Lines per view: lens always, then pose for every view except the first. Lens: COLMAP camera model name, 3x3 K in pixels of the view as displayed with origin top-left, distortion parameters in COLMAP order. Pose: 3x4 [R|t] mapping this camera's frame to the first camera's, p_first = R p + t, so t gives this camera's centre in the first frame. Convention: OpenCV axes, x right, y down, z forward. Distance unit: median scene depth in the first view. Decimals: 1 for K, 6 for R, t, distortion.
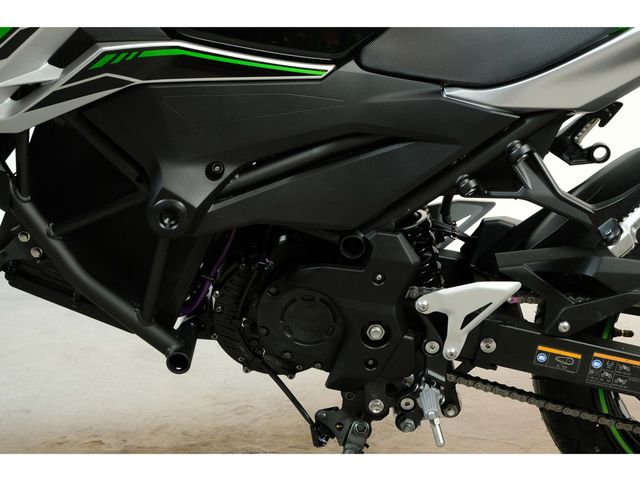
lens RADIAL K [[1409.5, 0, 320.0], [0, 1409.5, 240.0], [0, 0, 1]] dist [0.019233, 0.129564]
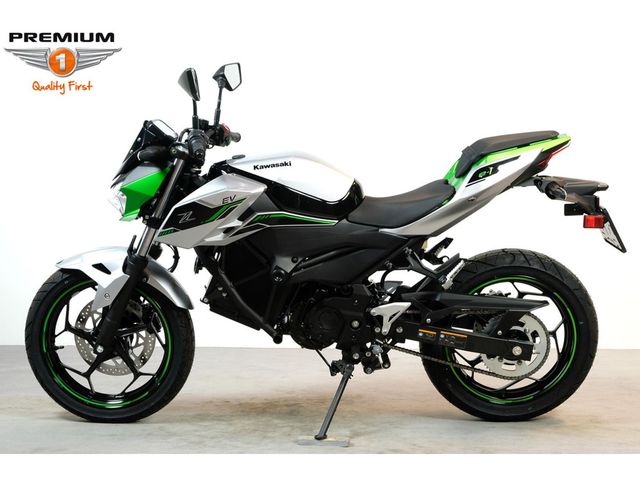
lens RADIAL K [[1008.2, 0, 320.0], [0, 1008.2, 240.0], [0, 0, 1]] dist [-0.026423, -0.052521]
pose [[0.999610, -0.017654, 0.021627, -0.063578], [0.020571, 0.989492, -0.143113, 0.179113], [-0.018874, 0.143503, 0.989470, -0.856973]]
